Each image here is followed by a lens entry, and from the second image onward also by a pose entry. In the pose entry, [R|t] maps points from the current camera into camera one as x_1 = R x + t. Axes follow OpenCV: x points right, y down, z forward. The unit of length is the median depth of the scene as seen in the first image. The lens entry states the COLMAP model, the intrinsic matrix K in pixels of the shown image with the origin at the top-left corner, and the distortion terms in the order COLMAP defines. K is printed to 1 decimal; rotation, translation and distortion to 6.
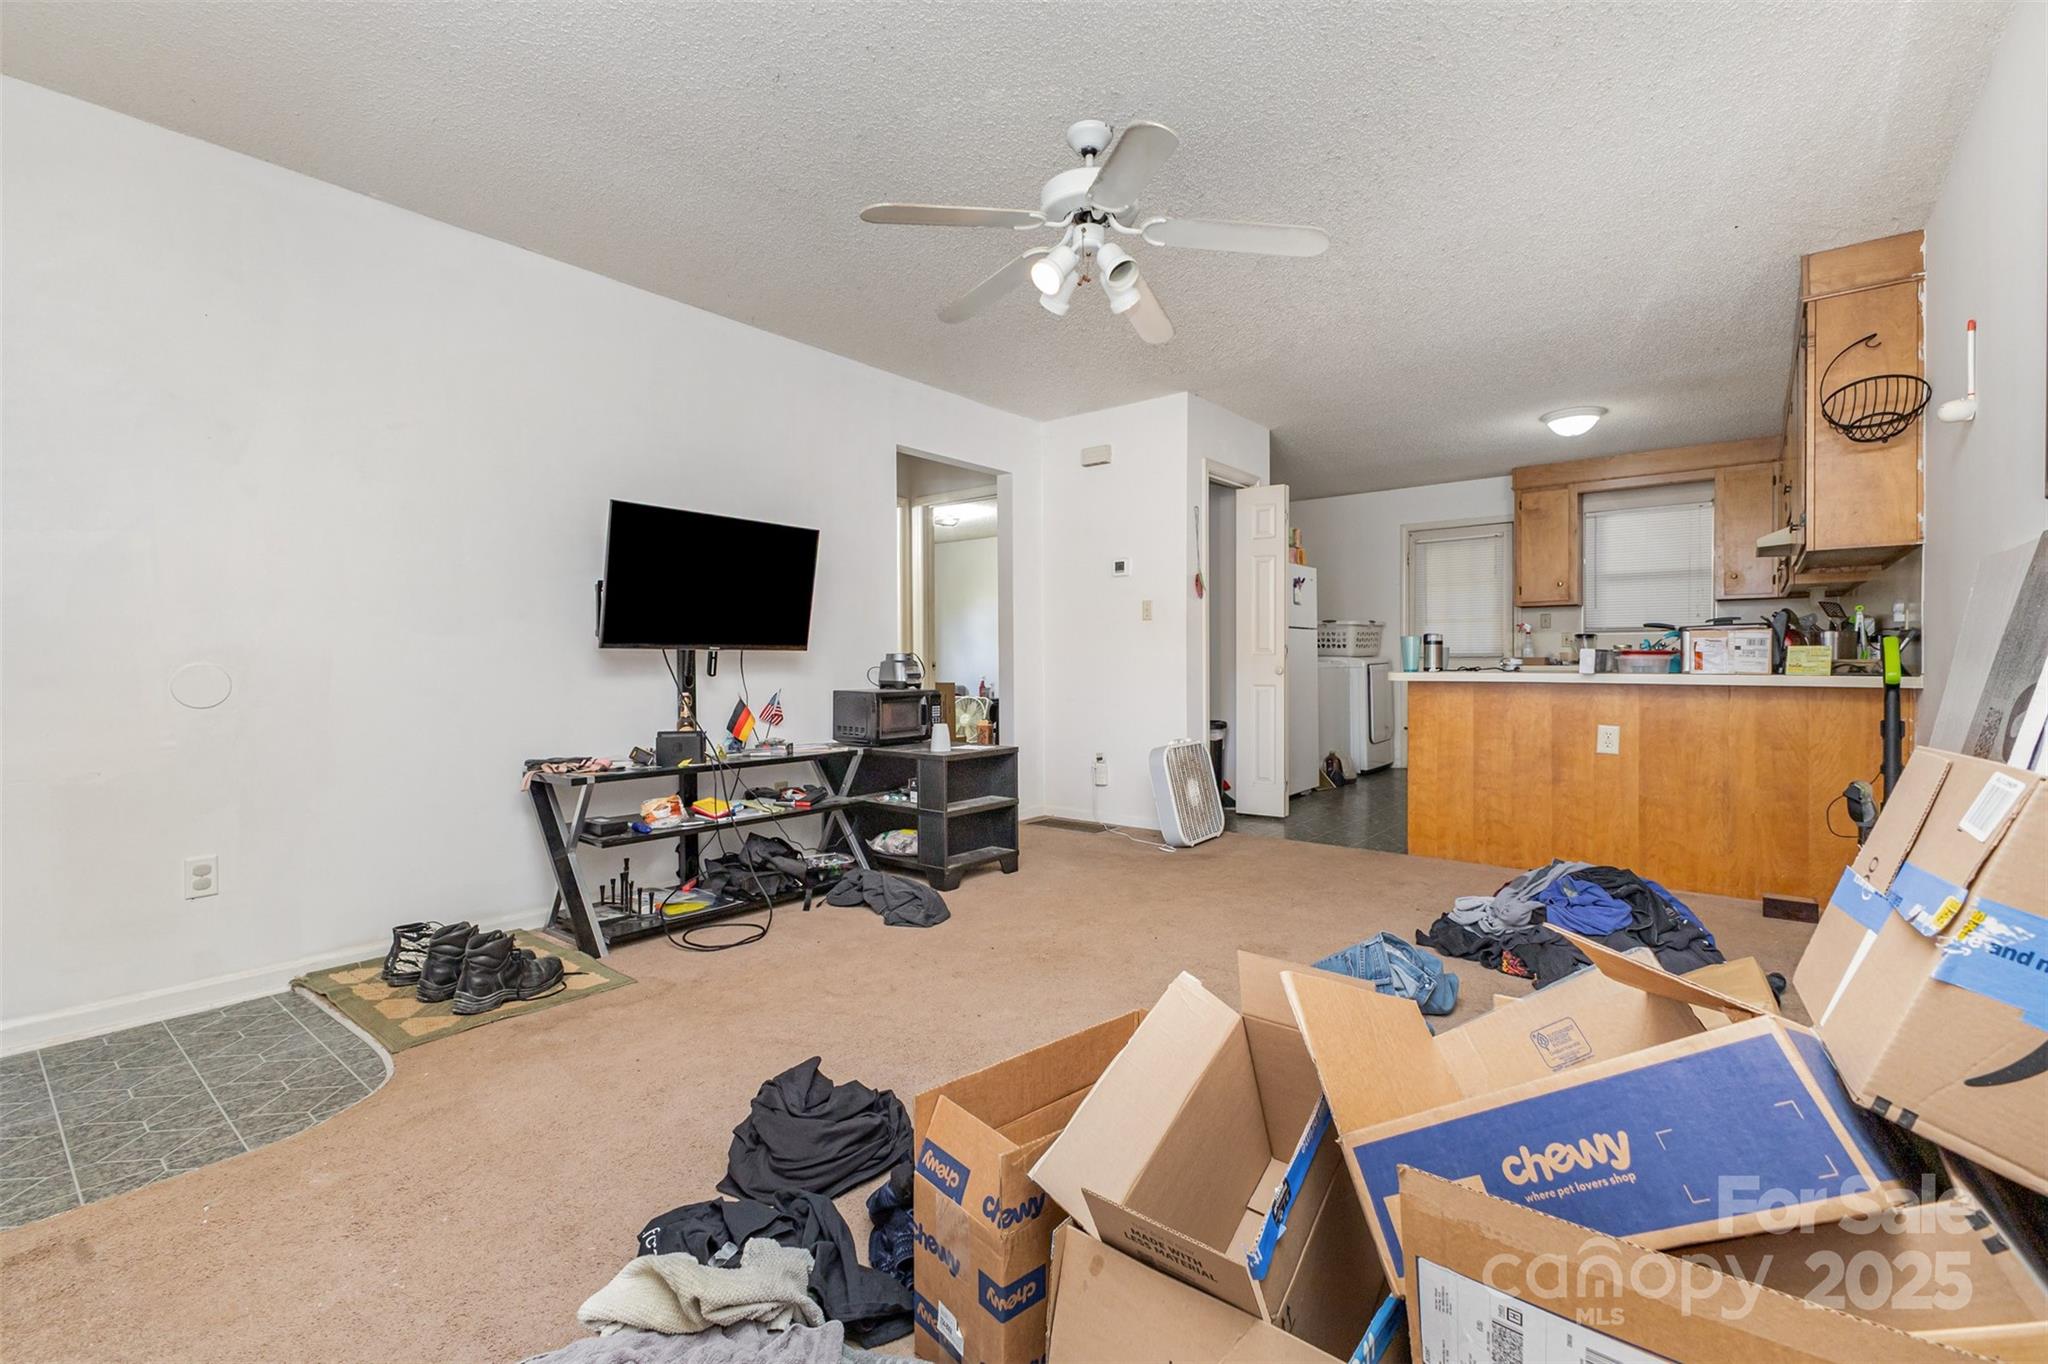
lens RADIAL K [[897.9, 0, 1031.4], [0, 897.9, 650.1], [0, 0, 1]] dist [0.005435, -0.000008]
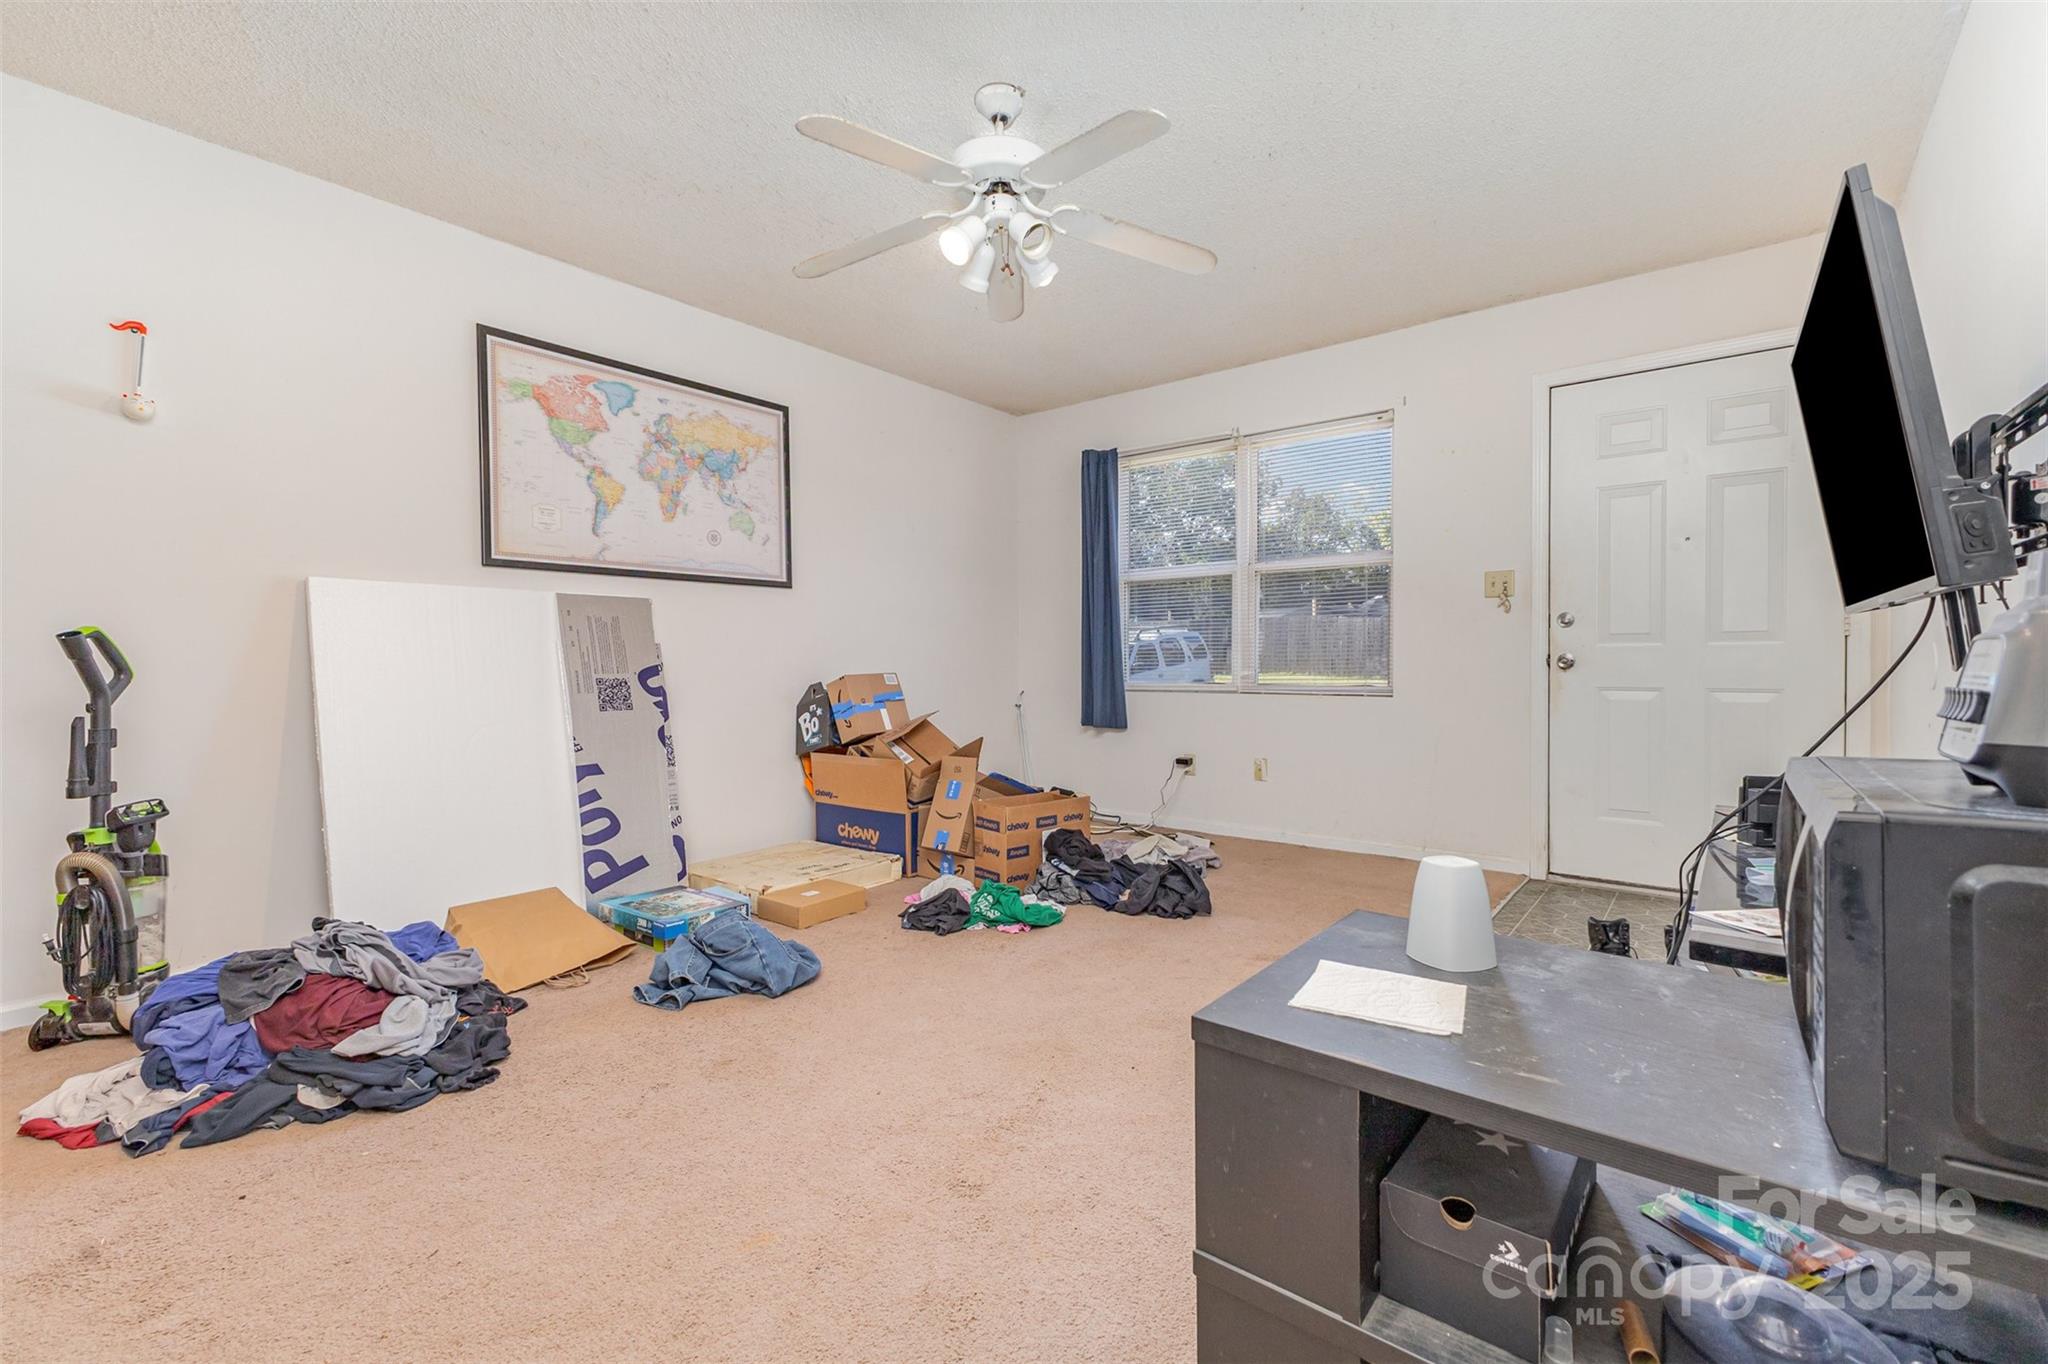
lens RADIAL K [[884.3, 0, 1028.4], [0, 884.3, 672.8], [0, 0, 1]] dist [-0.000415, 0.000529]
pose [[-0.999958, 0.009138, -0.001152, 0.026859], [0.009139, 0.999958, -0.000467, 0.025643], [0.001147, -0.000477, -0.999999, 1.301547]]
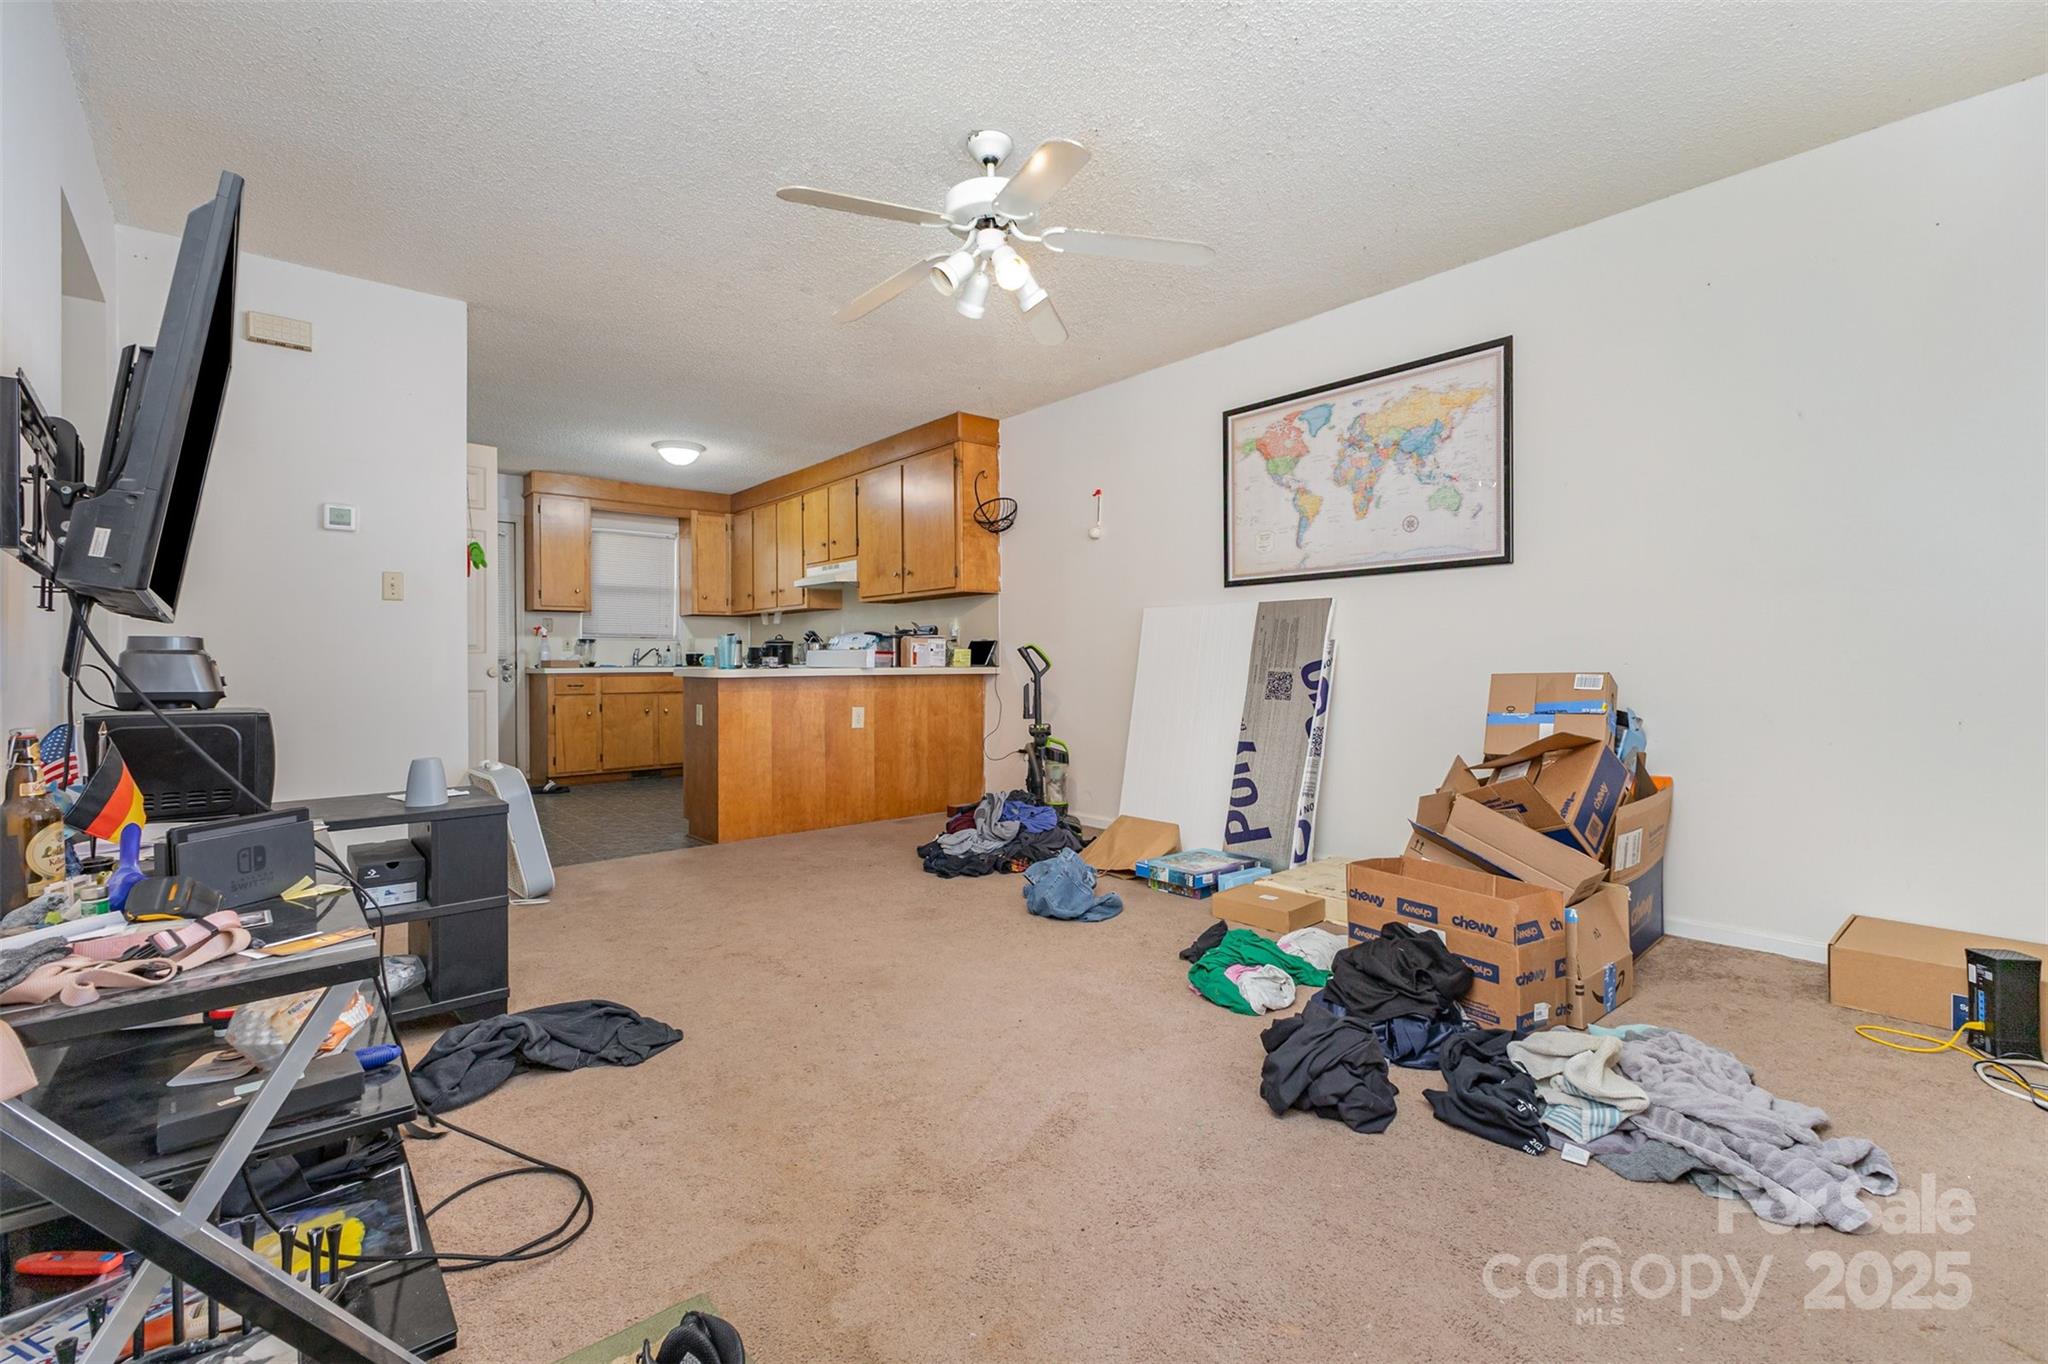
lens RADIAL K [[881.3, 0, 1025.5], [0, 881.3, 653.8], [0, 0, 1]] dist [0.000600, 0.000137]
pose [[0.176885, 0.009213, 0.984188, -0.614953], [-0.002250, 0.999957, -0.008956, 0.015876], [-0.984229, -0.000631, 0.176899, 0.528247]]
